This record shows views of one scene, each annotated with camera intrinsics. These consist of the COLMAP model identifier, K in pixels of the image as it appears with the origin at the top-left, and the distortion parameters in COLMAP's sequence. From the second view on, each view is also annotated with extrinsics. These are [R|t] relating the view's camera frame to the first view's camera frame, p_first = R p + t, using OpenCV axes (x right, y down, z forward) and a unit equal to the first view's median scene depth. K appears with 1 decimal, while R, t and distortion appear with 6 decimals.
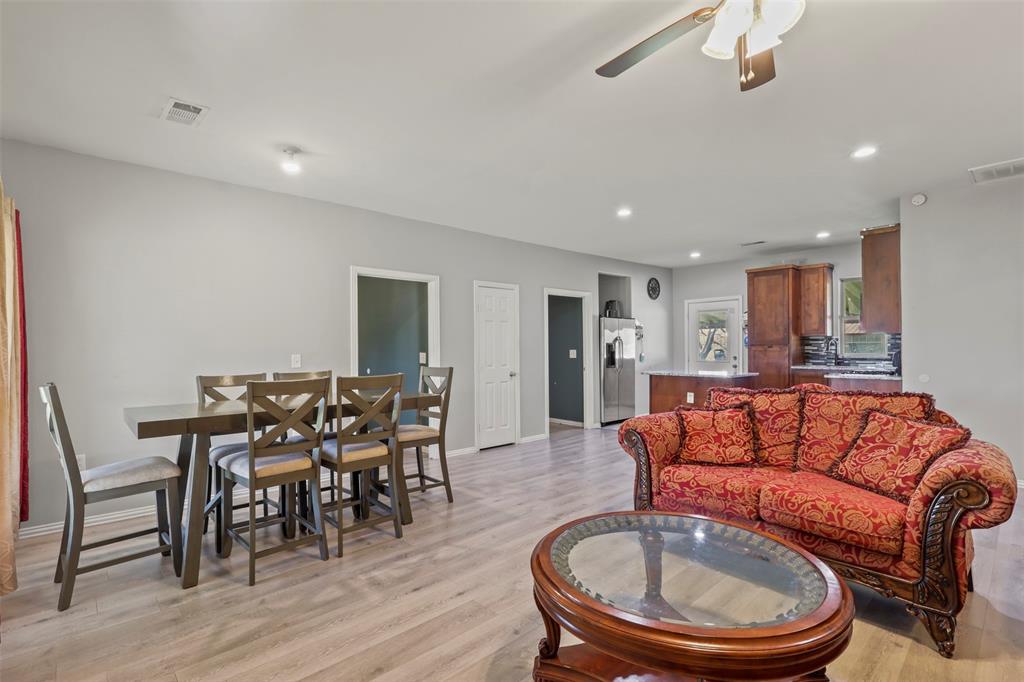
lens RADIAL K [[473.9, 0, 503.5], [0, 473.9, 349.7], [0, 0, 1]] dist [-0.004835, -0.000267]
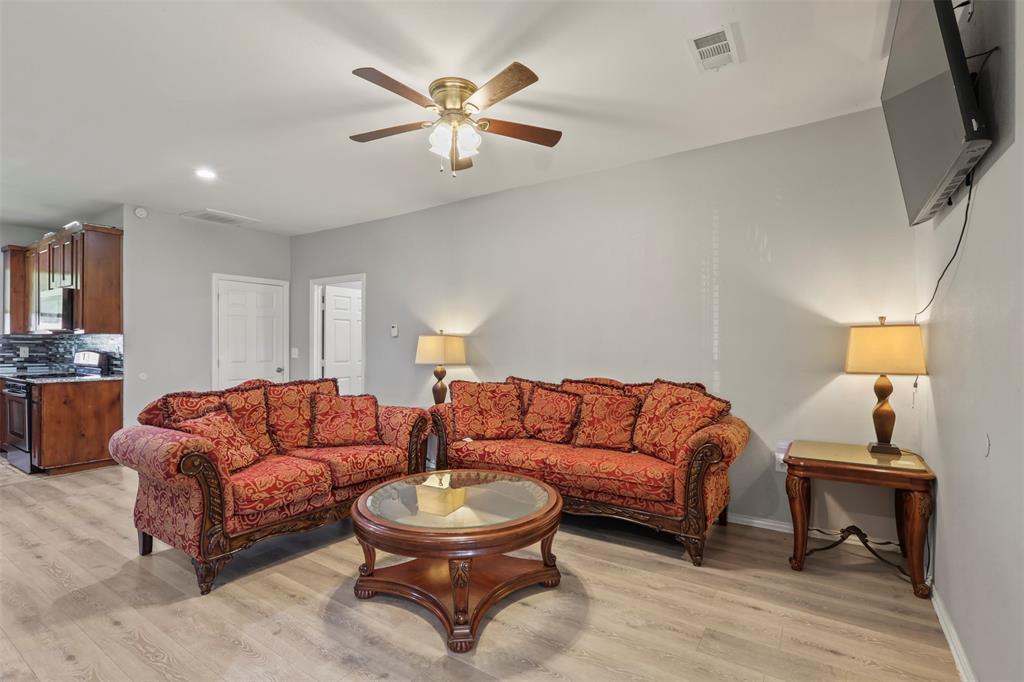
lens RADIAL K [[473.9, 0, 513.9], [0, 473.9, 345.6], [0, 0, 1]] dist [-0.004835, -0.000267]
pose [[-0.255997, 0.012354, 0.966599, -0.672395], [0.000500, 0.999920, -0.012648, 0.006144], [-0.966677, -0.002755, -0.255983, 0.768506]]
